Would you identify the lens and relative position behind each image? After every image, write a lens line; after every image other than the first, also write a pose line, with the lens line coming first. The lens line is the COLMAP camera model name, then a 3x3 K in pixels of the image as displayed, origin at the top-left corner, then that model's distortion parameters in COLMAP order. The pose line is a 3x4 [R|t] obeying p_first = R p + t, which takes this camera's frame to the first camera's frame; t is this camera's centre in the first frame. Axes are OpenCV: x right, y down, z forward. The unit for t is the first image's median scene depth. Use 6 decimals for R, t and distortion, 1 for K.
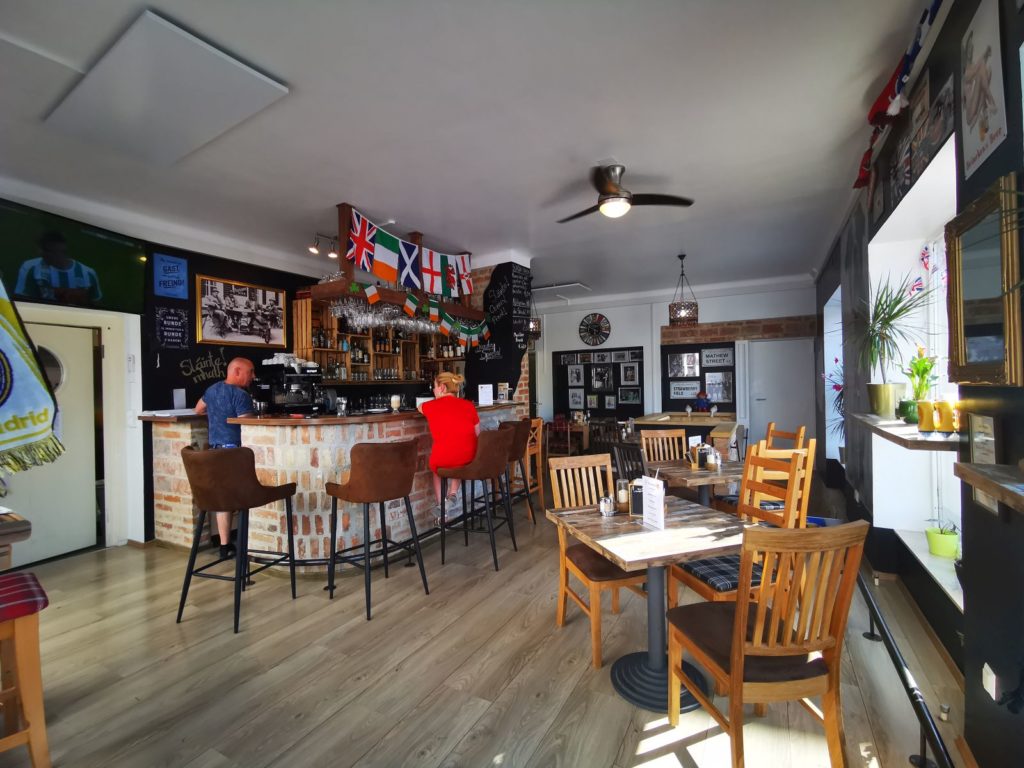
lens RADIAL K [[479.2, 0, 507.0], [0, 479.2, 382.7], [0, 0, 1]] dist [-0.002649, -0.000098]
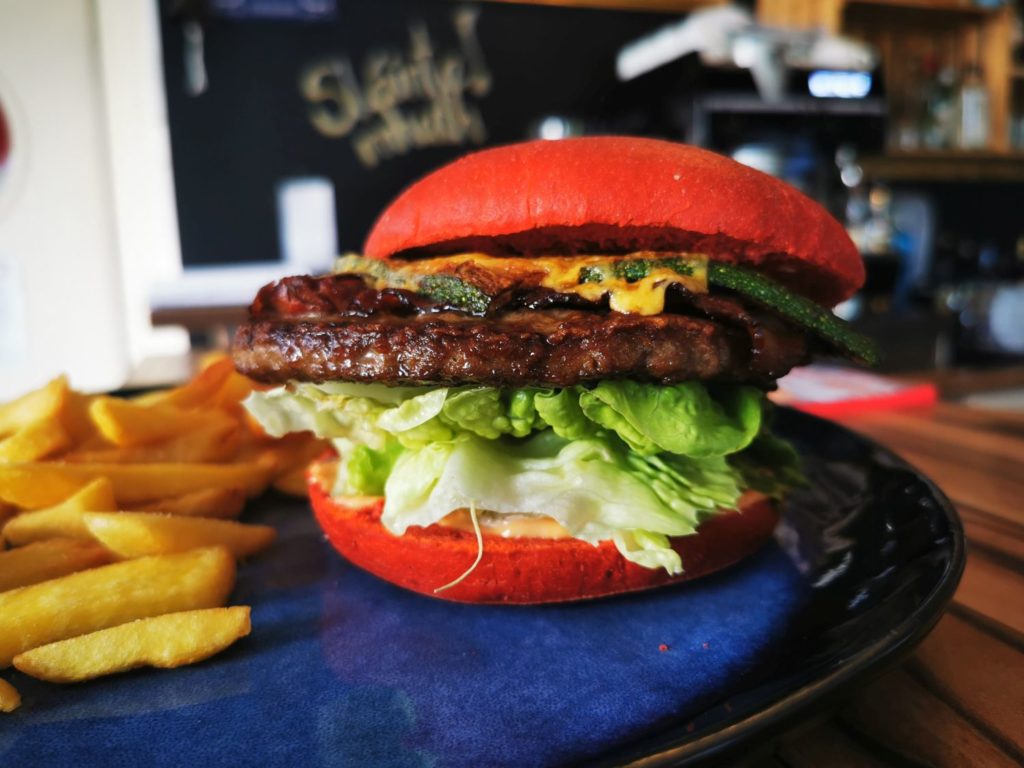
lens RADIAL K [[818.2, 0, 508.6], [0, 818.2, 383.4], [0, 0, 1]] dist [-0.003621, -0.001823]
pose [[0.734873, 0.092180, -0.671912, -0.291317], [0.021342, 0.987086, 0.158761, 0.046385], [0.677869, -0.131009, 0.723415, 0.702478]]
